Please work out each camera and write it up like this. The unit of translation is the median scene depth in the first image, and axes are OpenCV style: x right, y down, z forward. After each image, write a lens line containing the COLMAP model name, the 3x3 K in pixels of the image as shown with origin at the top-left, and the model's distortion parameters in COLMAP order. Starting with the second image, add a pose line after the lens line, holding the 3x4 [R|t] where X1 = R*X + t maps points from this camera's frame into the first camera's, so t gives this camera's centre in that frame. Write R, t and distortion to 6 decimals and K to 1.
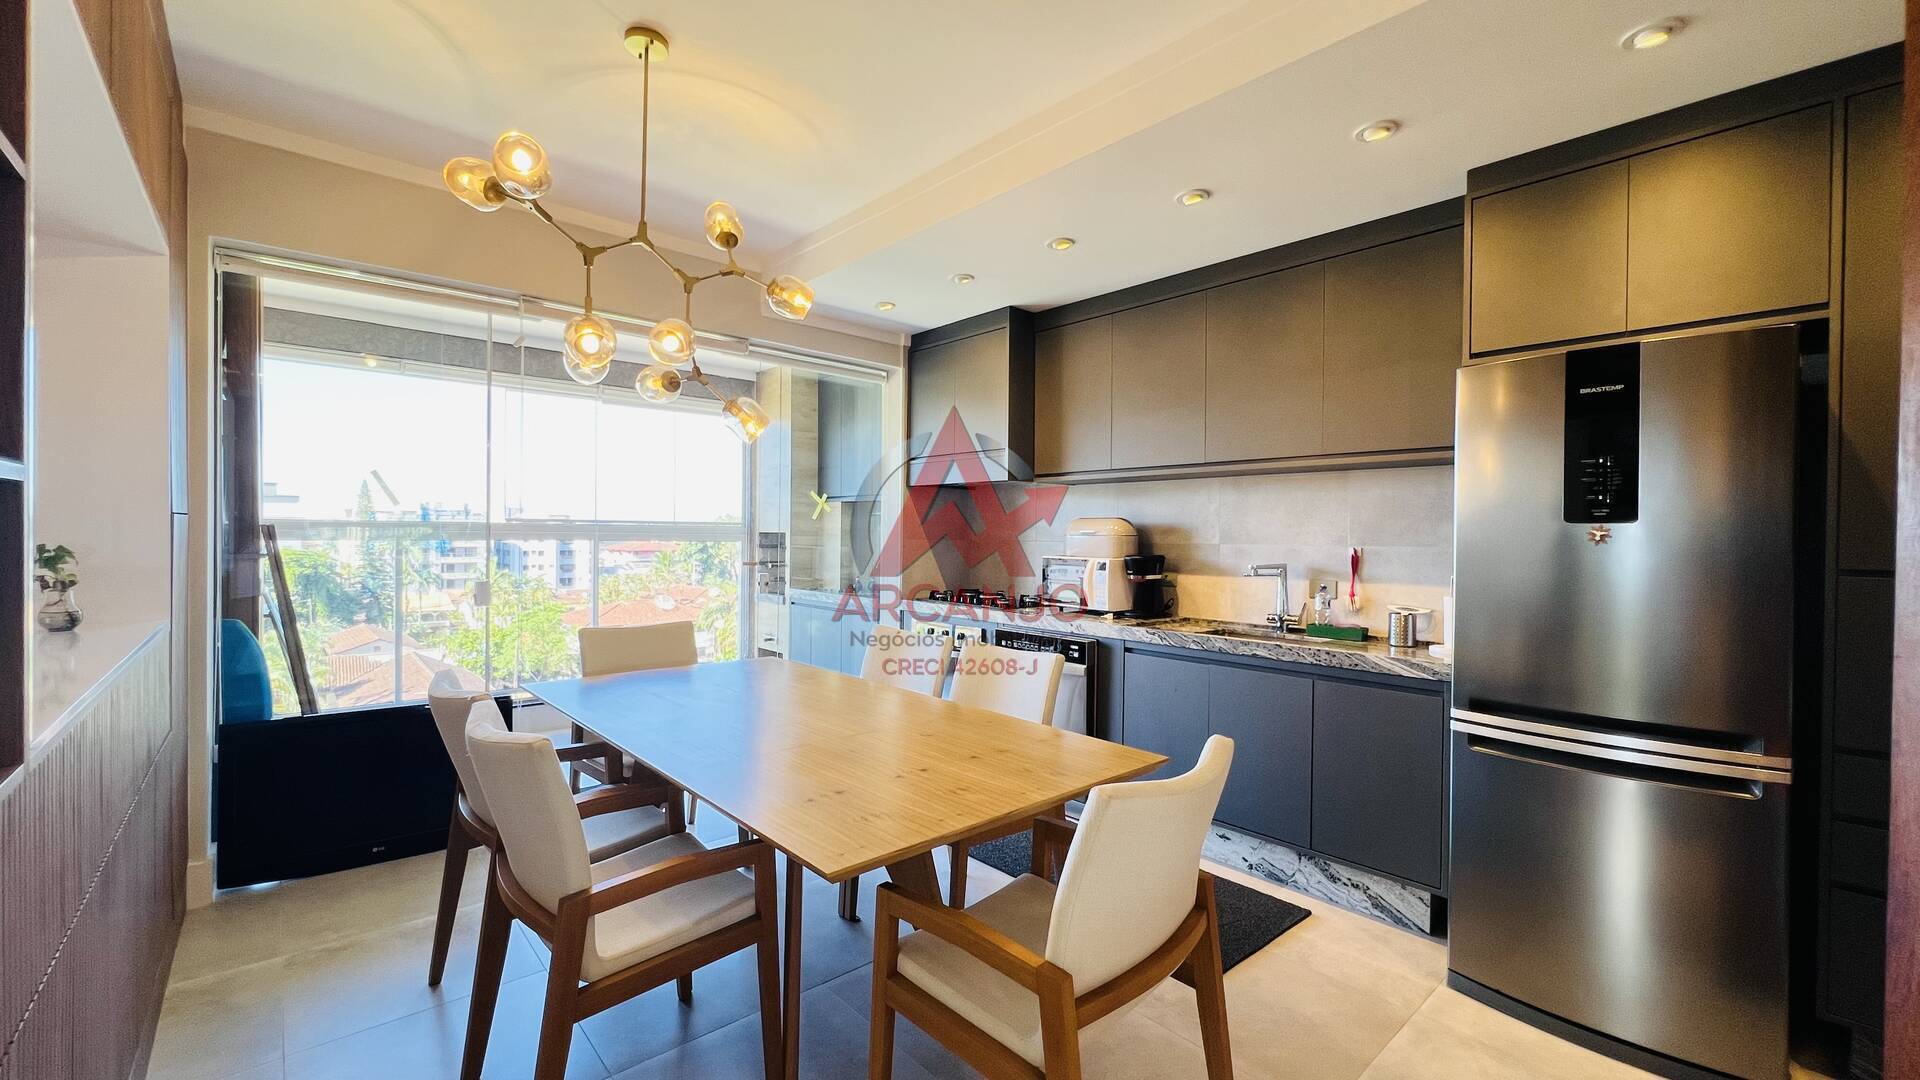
lens RADIAL K [[770.8, 0, 952.4], [0, 770.8, 539.0], [0, 0, 1]] dist [-0.002918, 0.000930]
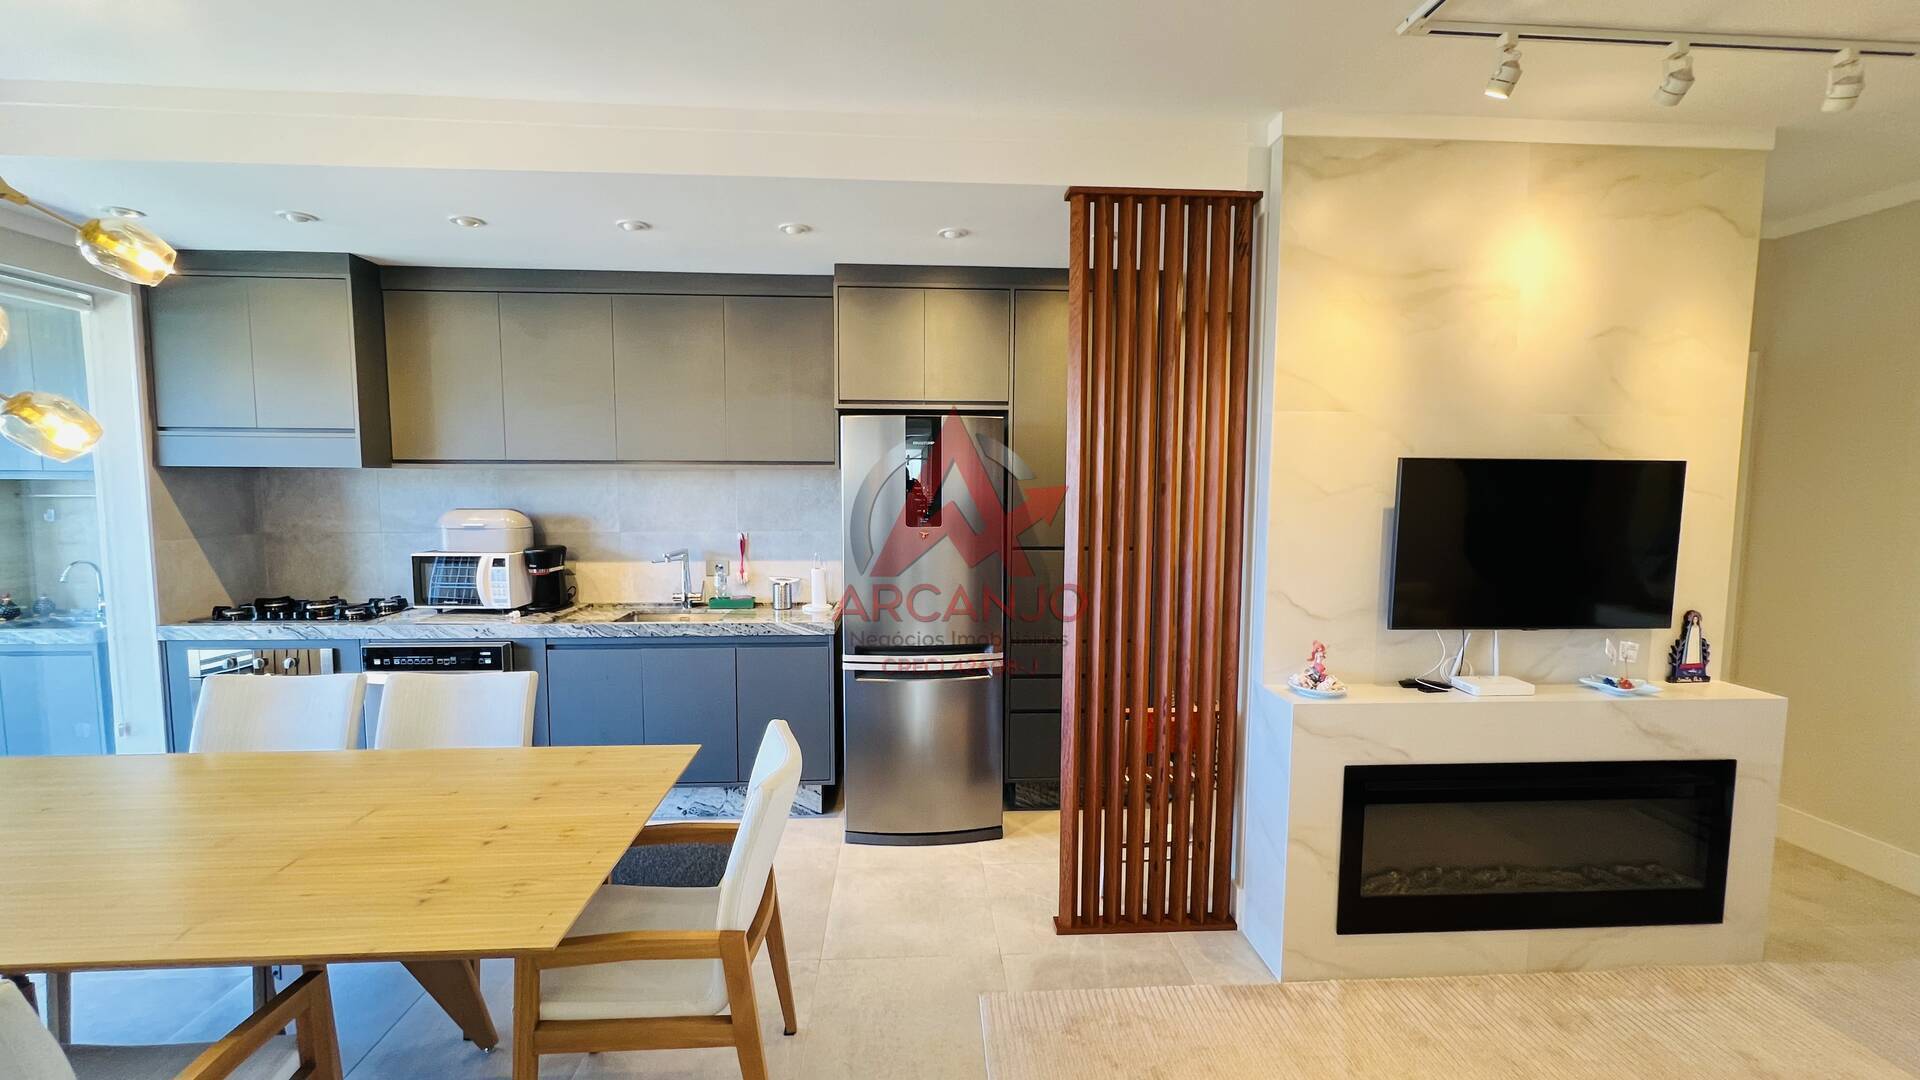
lens RADIAL K [[770.8, 0, 952.4], [0, 770.8, 539.0], [0, 0, 1]] dist [-0.002918, 0.000930]
pose [[0.616931, -0.071058, 0.783803, -0.228861], [0.007104, 0.996378, 0.084738, -0.078718], [-0.786985, -0.046710, 0.615202, -0.021384]]
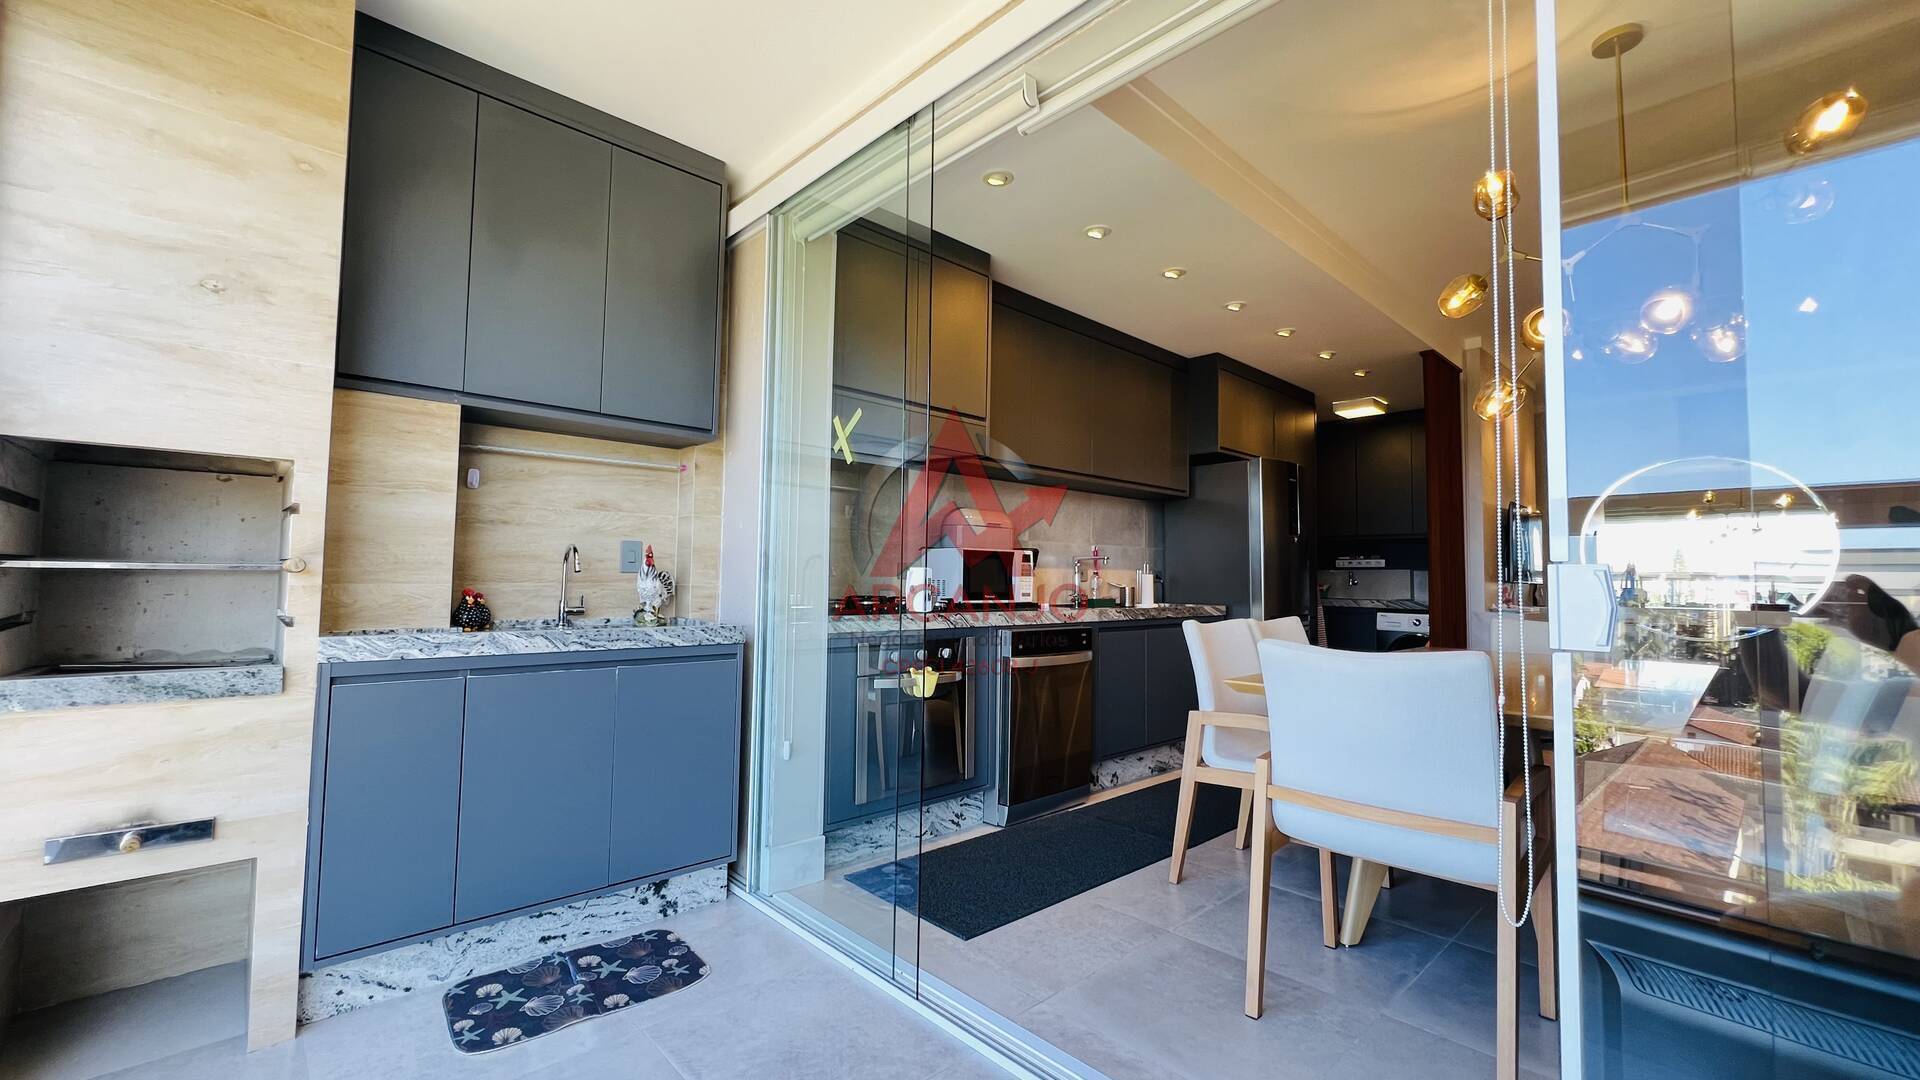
lens RADIAL K [[770.8, 0, 952.4], [0, 770.8, 539.0], [0, 0, 1]] dist [-0.002918, 0.000930]
pose [[-0.027861, 0.043108, 0.998682, -0.924452], [-0.006724, 0.999039, -0.043311, 0.061917], [-0.999589, -0.007922, -0.027545, 1.278008]]
